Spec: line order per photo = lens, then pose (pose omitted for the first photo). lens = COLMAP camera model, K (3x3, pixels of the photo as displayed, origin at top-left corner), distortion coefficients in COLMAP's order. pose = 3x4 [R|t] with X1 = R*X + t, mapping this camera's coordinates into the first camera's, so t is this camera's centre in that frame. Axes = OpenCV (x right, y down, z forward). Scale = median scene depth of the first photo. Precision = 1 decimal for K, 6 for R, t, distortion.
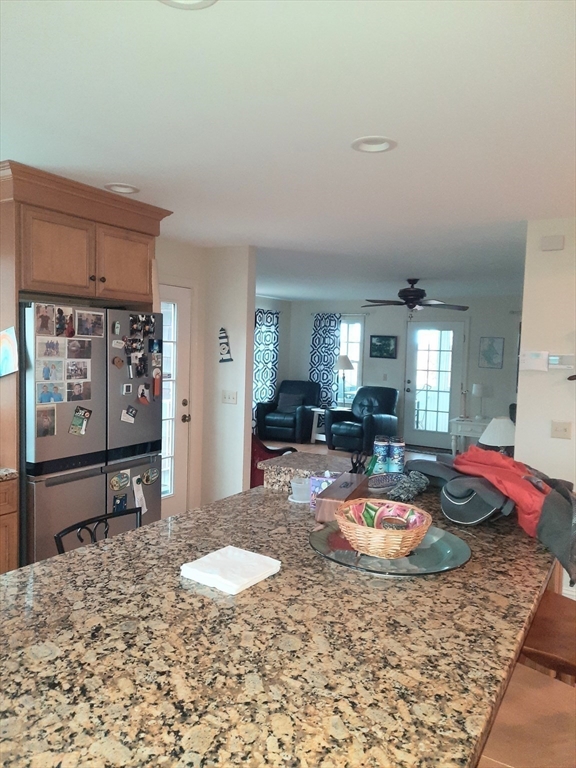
lens RADIAL K [[557.5, 0, 284.3], [0, 557.5, 384.8], [0, 0, 1]] dist [0.040941, -0.010696]
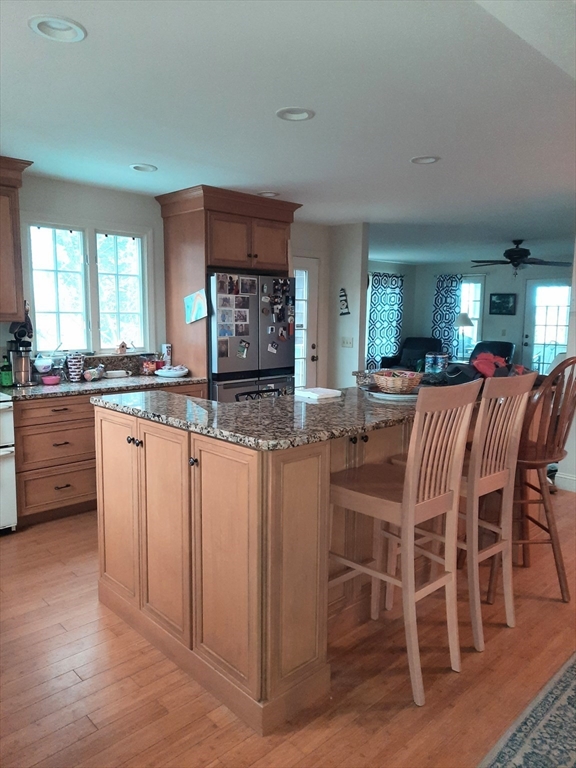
lens RADIAL K [[557.5, 0, 286.1], [0, 557.5, 381.3], [0, 0, 1]] dist [0.040941, -0.010696]
pose [[0.969664, 0.010275, -0.244226, 0.110206], [0.002418, 0.998664, 0.051615, 0.062724], [0.244430, -0.050640, 0.968344, -0.397882]]
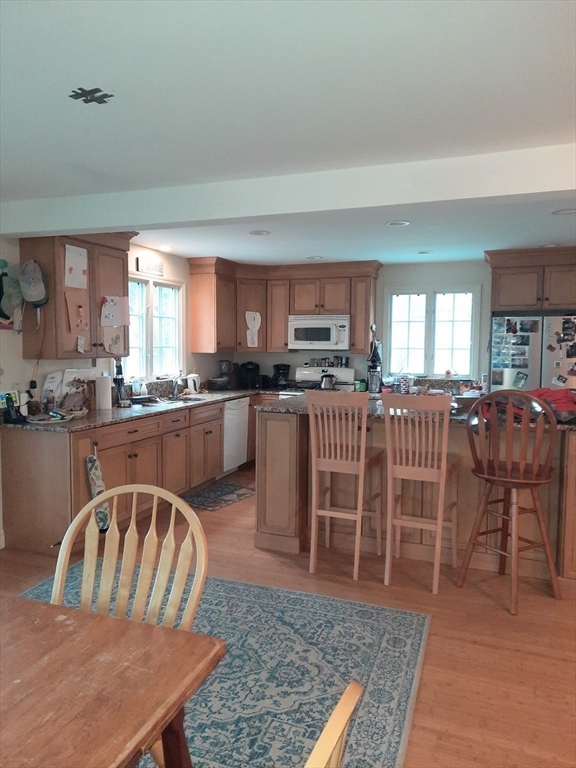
lens RADIAL K [[557.5, 0, 285.8], [0, 557.5, 382.3], [0, 0, 1]] dist [0.040941, -0.010696]
pose [[0.180022, 0.043981, -0.982679, 1.082131], [-0.068419, 0.997140, 0.032094, 0.055704], [0.981280, 0.061456, 0.182516, -0.059900]]
